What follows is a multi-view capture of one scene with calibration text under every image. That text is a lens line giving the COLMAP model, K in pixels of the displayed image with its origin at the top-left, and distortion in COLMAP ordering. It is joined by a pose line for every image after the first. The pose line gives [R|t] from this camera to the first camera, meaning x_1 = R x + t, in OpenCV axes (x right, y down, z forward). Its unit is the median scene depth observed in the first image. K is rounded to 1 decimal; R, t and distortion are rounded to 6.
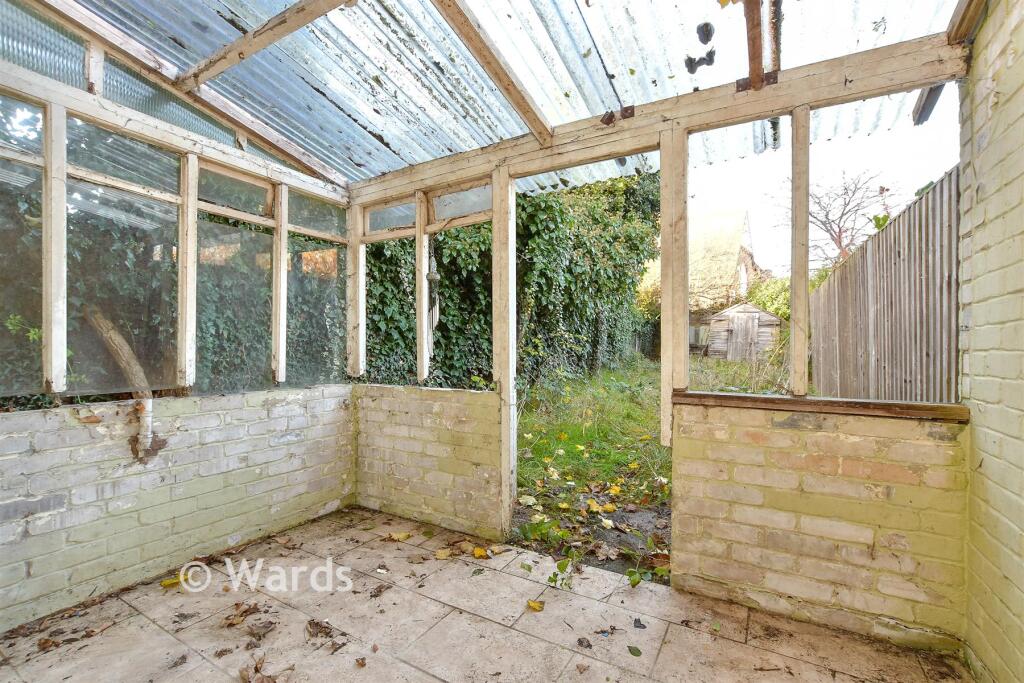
lens RADIAL K [[457.8, 0, 512.0], [0, 457.8, 341.5], [0, 0, 1]] dist [-0.012181, 0.000316]
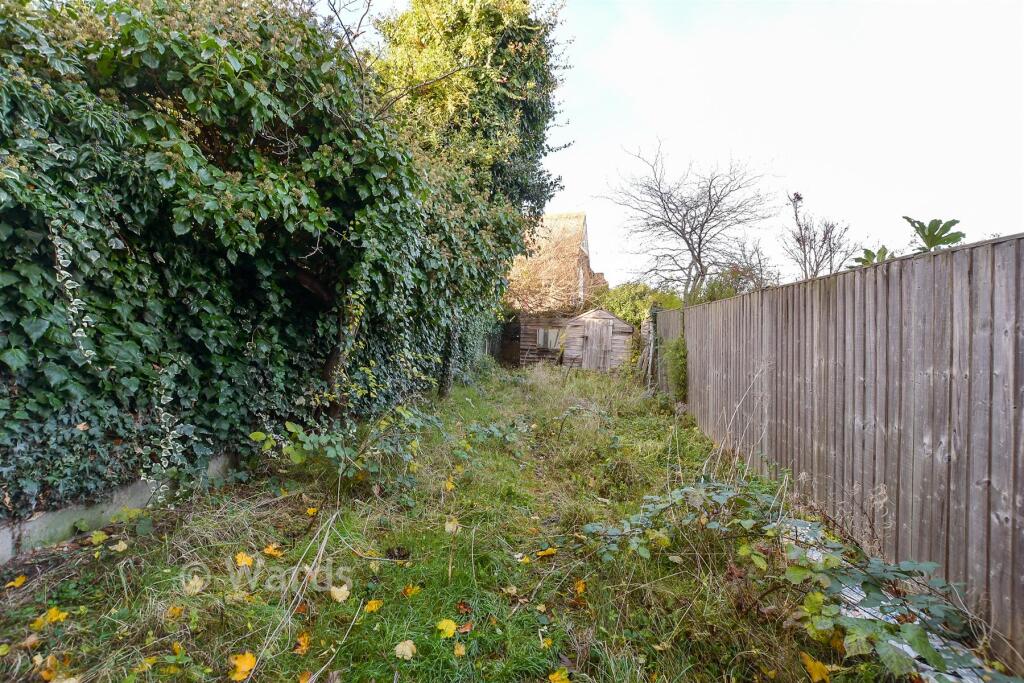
lens RADIAL K [[457.8, 0, 512.0], [0, 457.8, 341.5], [0, 0, 1]] dist [-0.012181, 0.000316]
pose [[0.941579, 0.016480, 0.336390, 0.028592], [-0.023465, 0.999585, 0.016709, -0.056440], [-0.335975, -0.023627, 0.941575, 0.318255]]
